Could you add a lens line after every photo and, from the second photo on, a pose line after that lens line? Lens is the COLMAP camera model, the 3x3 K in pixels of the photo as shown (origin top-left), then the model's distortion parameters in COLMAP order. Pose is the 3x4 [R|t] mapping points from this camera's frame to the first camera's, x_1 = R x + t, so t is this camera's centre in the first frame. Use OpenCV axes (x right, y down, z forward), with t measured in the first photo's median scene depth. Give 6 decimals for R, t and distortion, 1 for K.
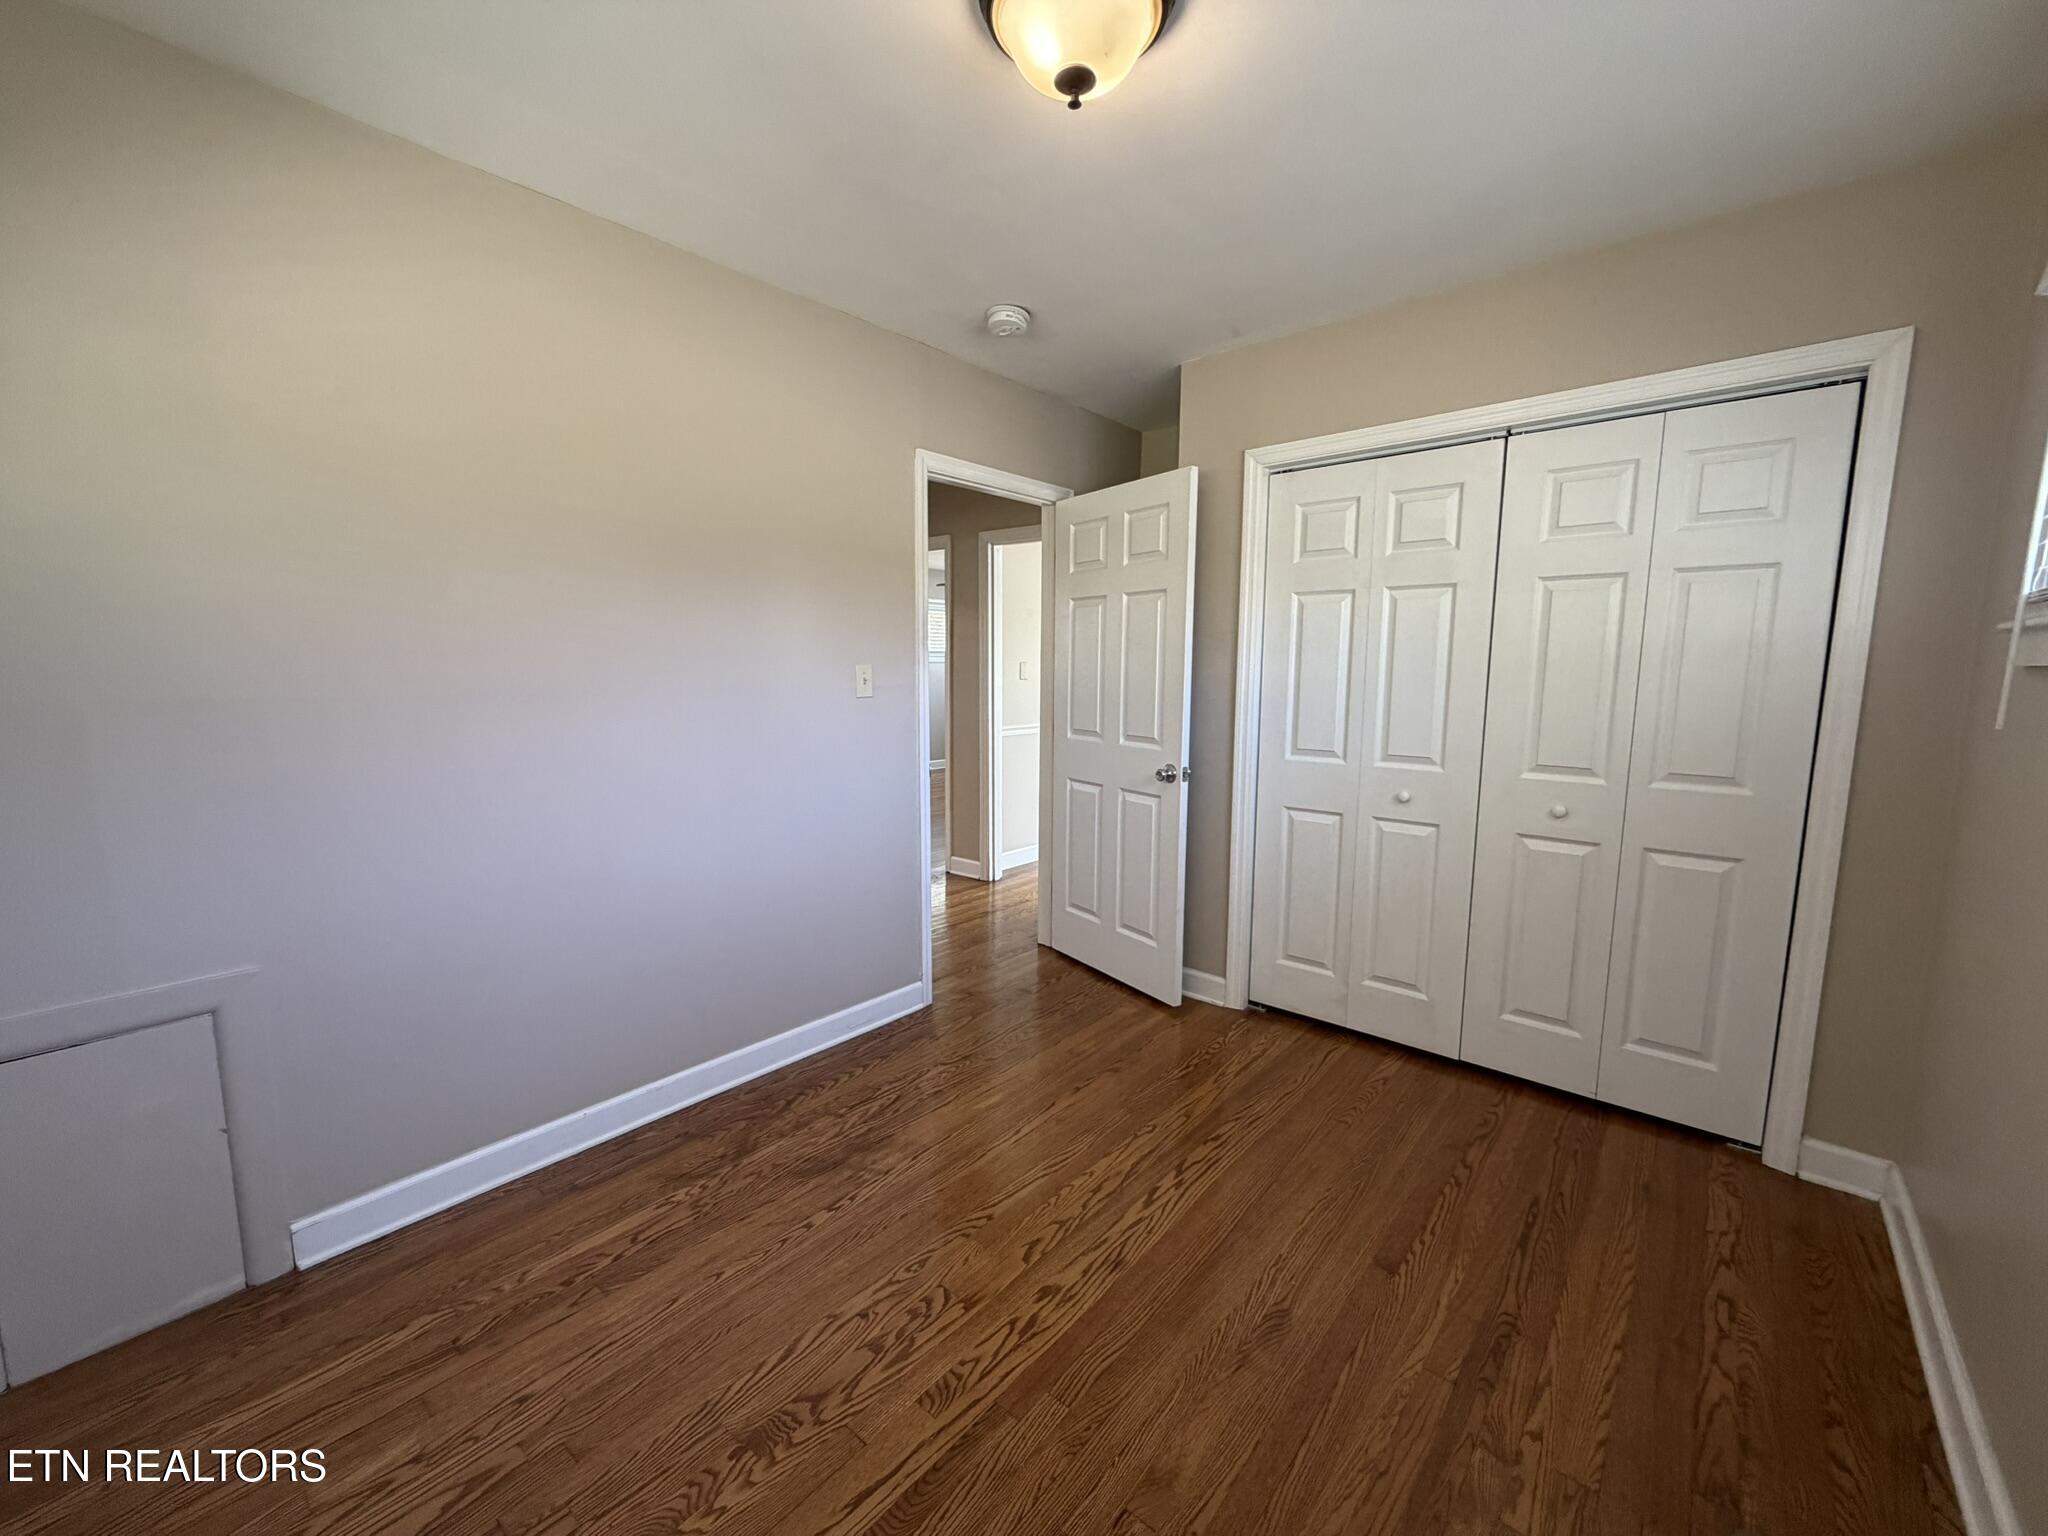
lens RADIAL K [[813.7, 0, 1020.0], [0, 813.7, 767.9], [0, 0, 1]] dist [0.001635, 0.000290]
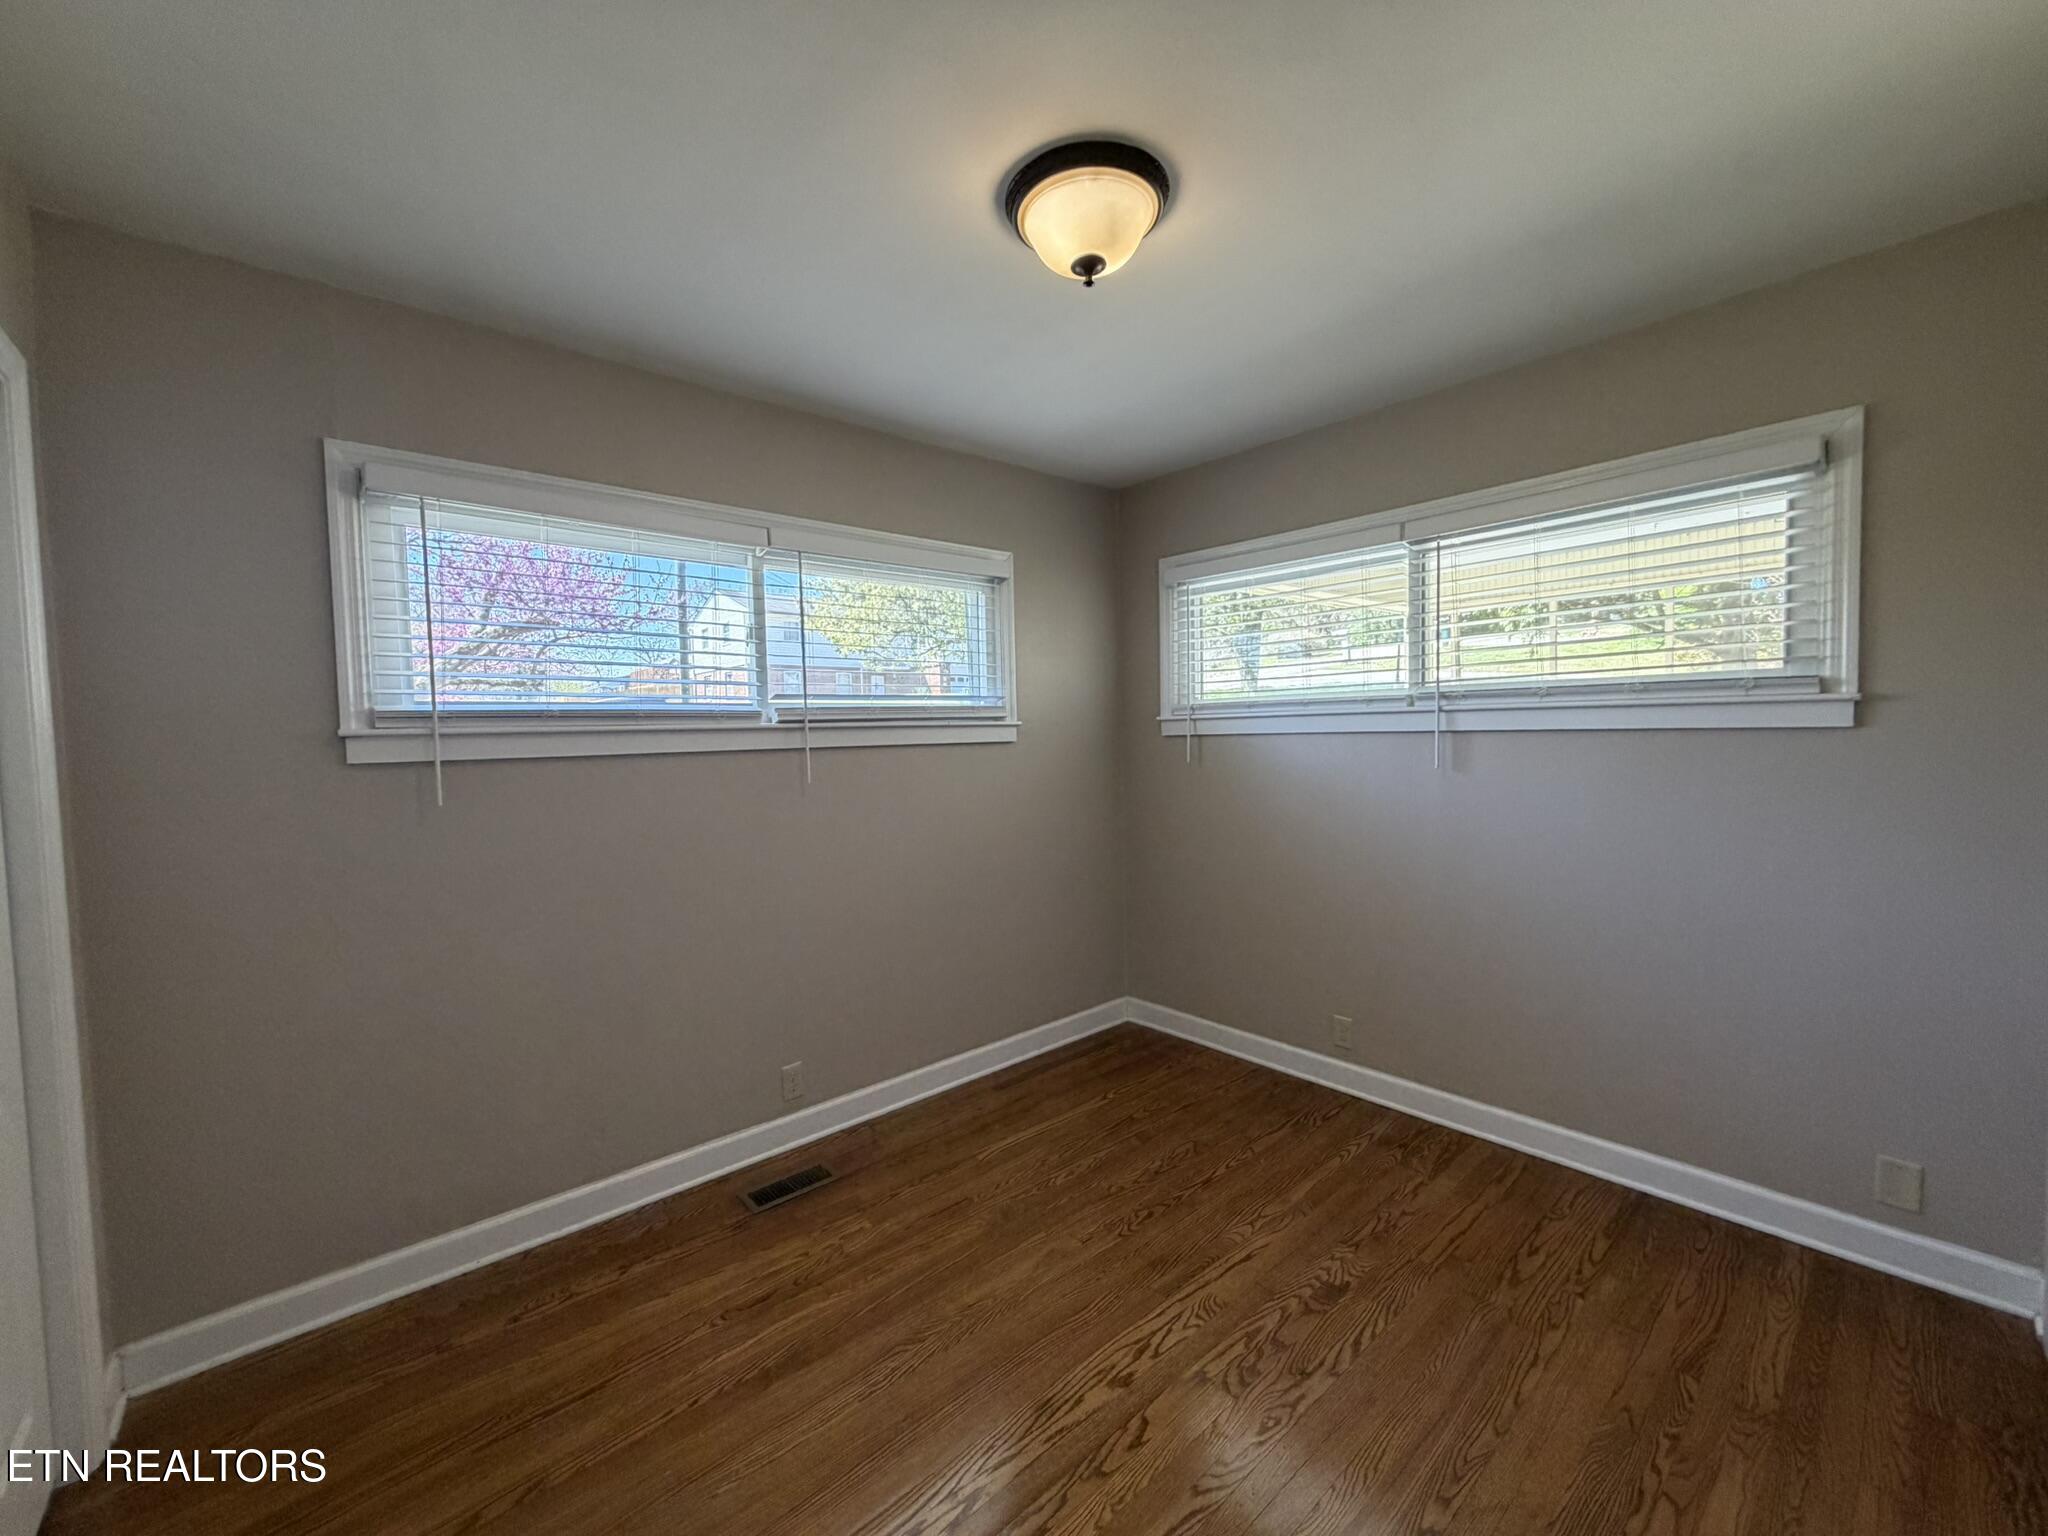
lens RADIAL K [[813.7, 0, 1020.0], [0, 813.7, 767.9], [0, 0, 1]] dist [0.001635, 0.000290]
pose [[-0.990627, 0.014091, 0.135868, 0.012775], [0.037623, 0.984339, 0.172225, -0.274919], [-0.131313, 0.175723, -0.975643, 1.932076]]
